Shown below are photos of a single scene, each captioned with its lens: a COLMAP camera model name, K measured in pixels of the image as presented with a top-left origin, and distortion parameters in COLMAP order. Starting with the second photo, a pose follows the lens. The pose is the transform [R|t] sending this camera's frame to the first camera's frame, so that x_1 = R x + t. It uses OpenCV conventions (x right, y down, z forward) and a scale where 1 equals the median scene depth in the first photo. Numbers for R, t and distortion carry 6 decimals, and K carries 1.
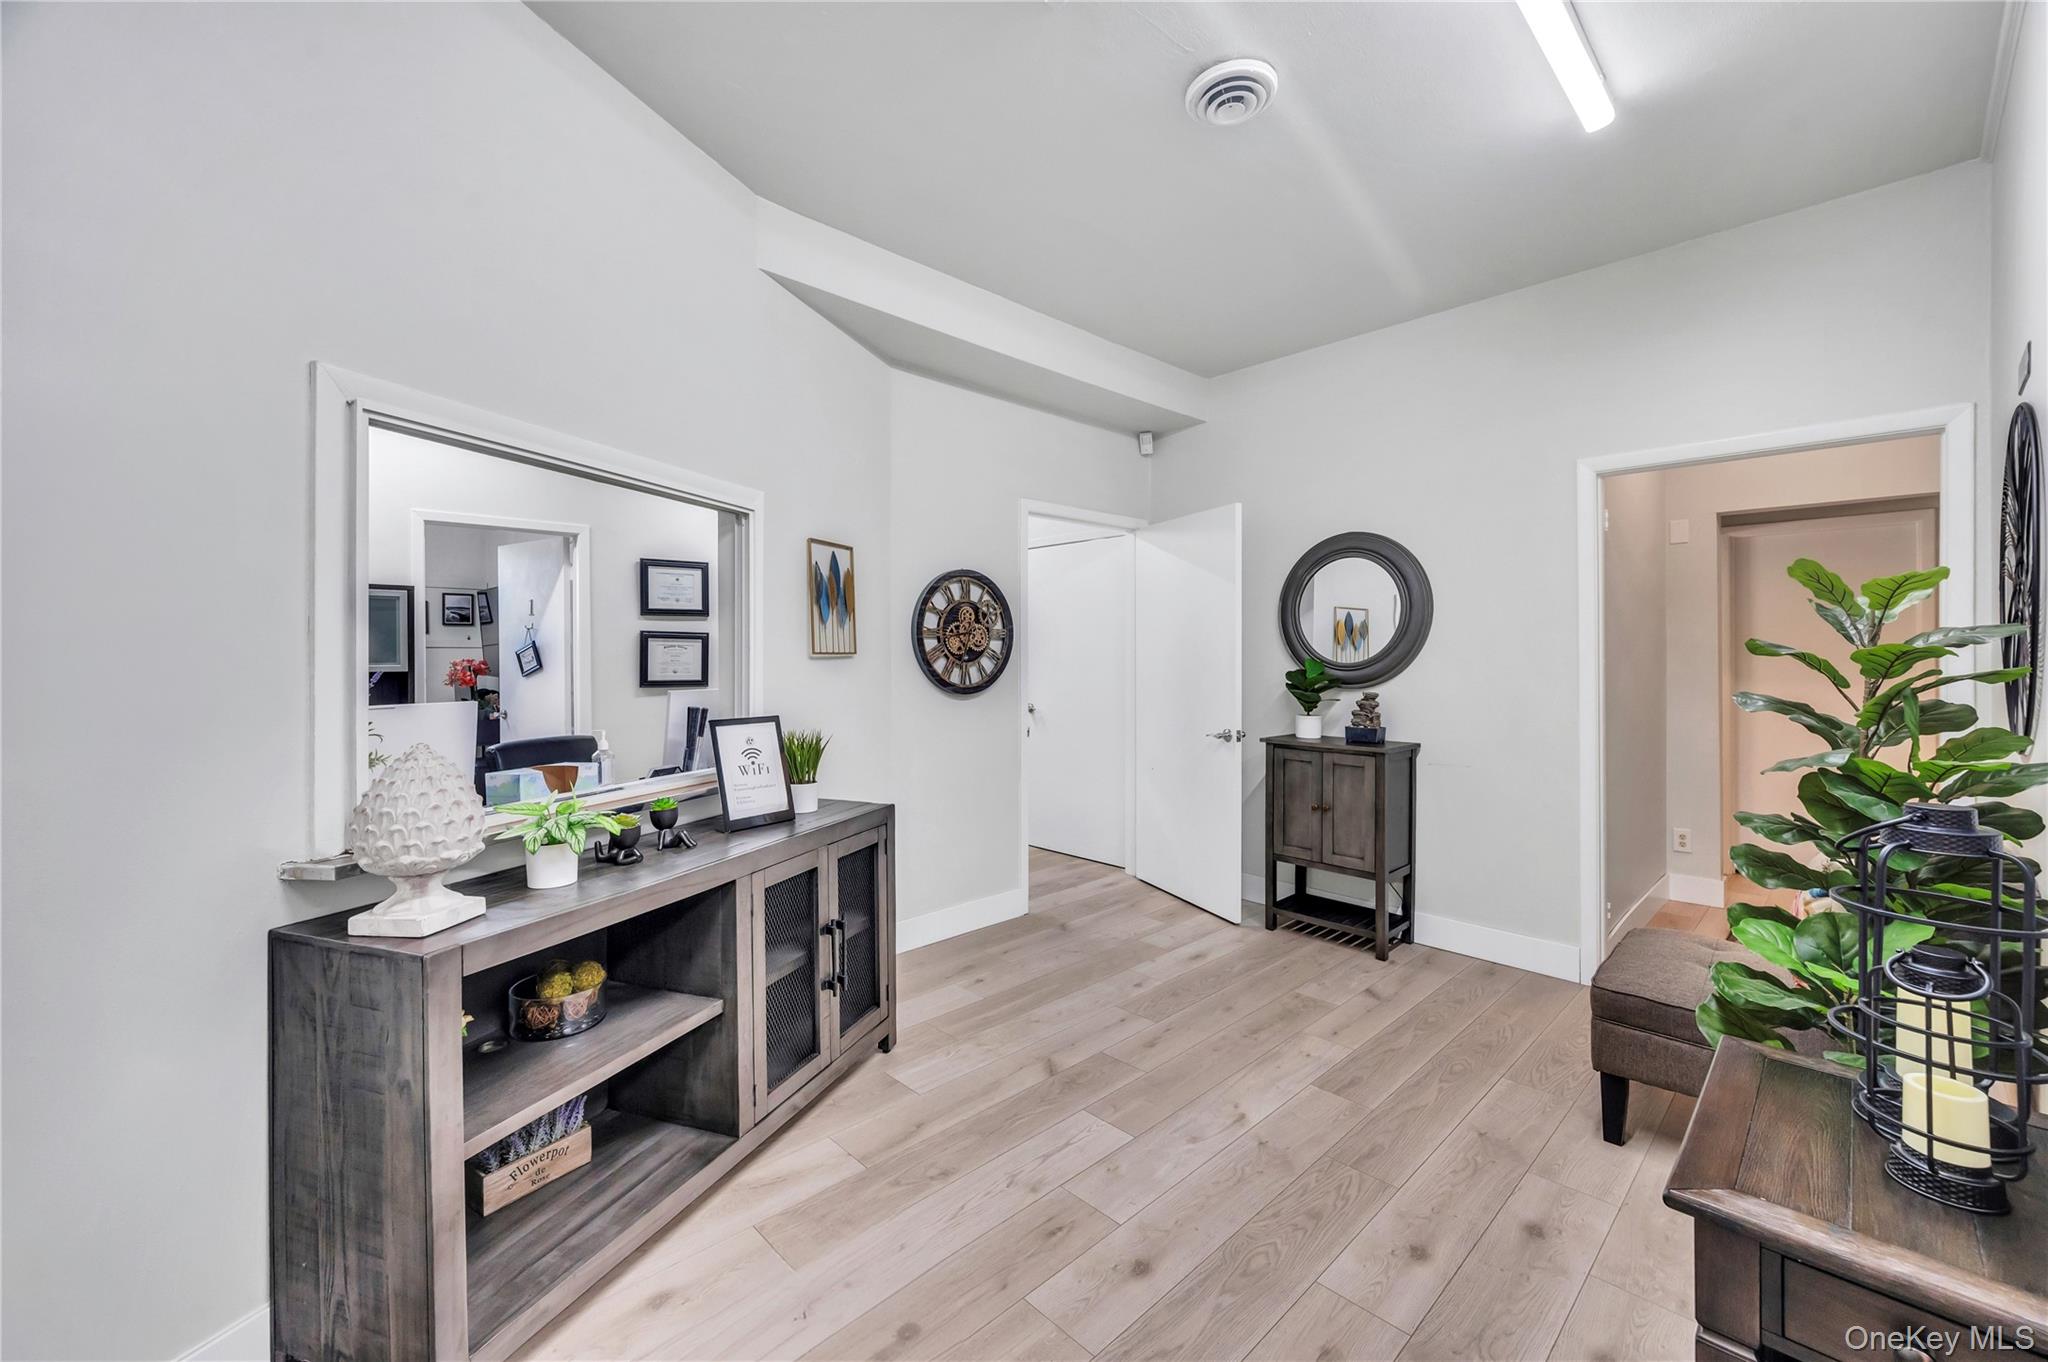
lens RADIAL K [[812.9, 0, 1033.7], [0, 812.9, 665.2], [0, 0, 1]] dist [0.002582, -0.000320]
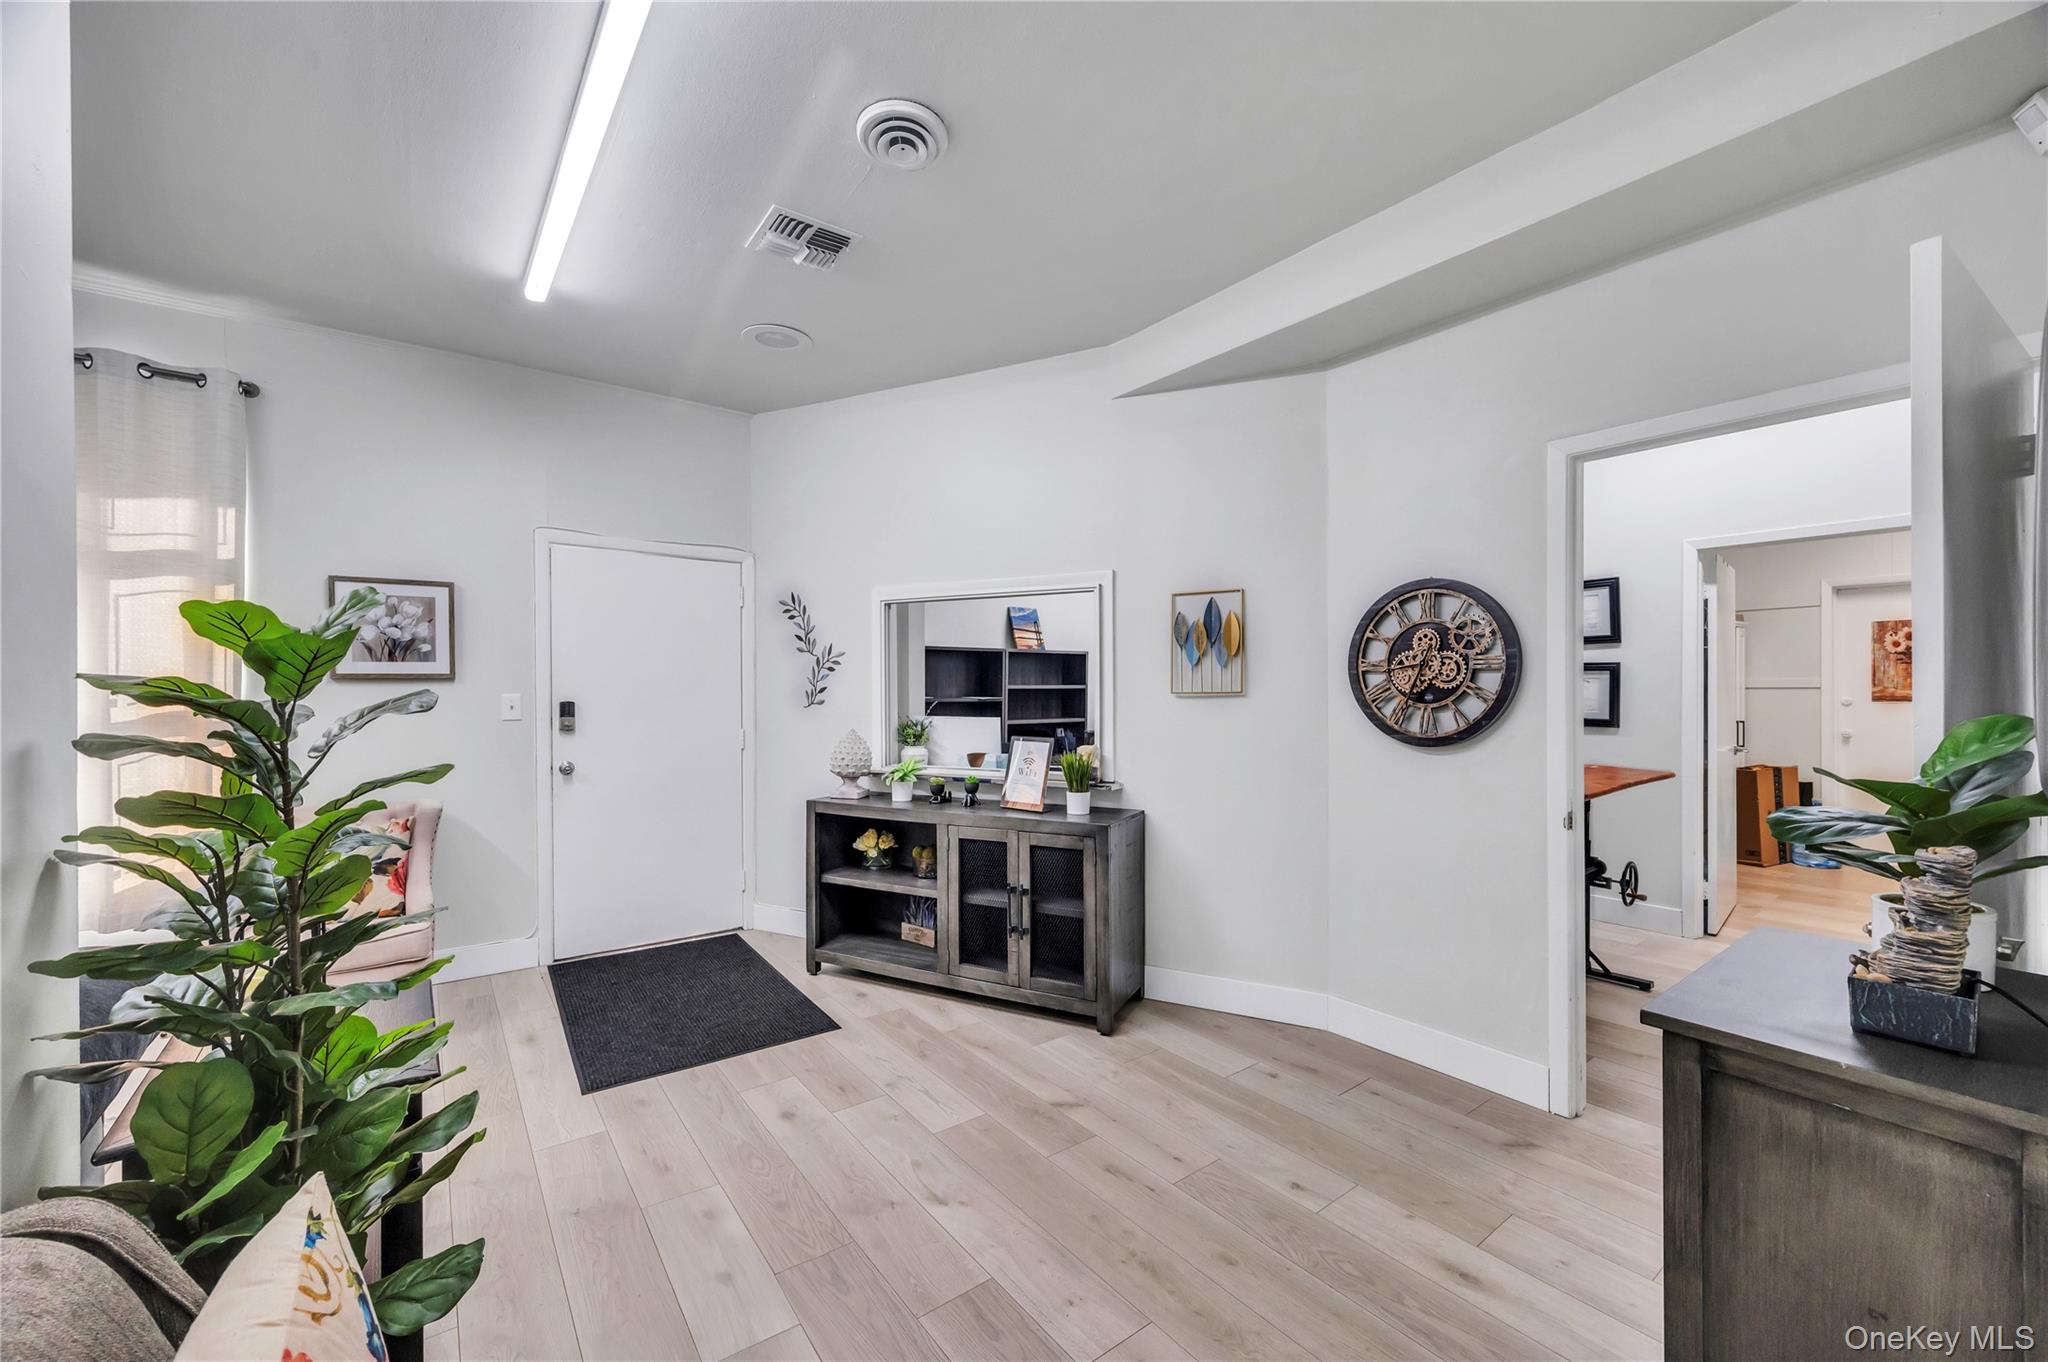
lens RADIAL K [[812.9, 0, 1029.6], [0, 812.9, 693.6], [0, 0, 1]] dist [0.002582, -0.000320]
pose [[-0.114880, 0.007897, -0.993348, 0.851579], [-0.006048, 0.999944, 0.008649, -0.021486], [0.993361, 0.007002, -0.114826, 0.884834]]
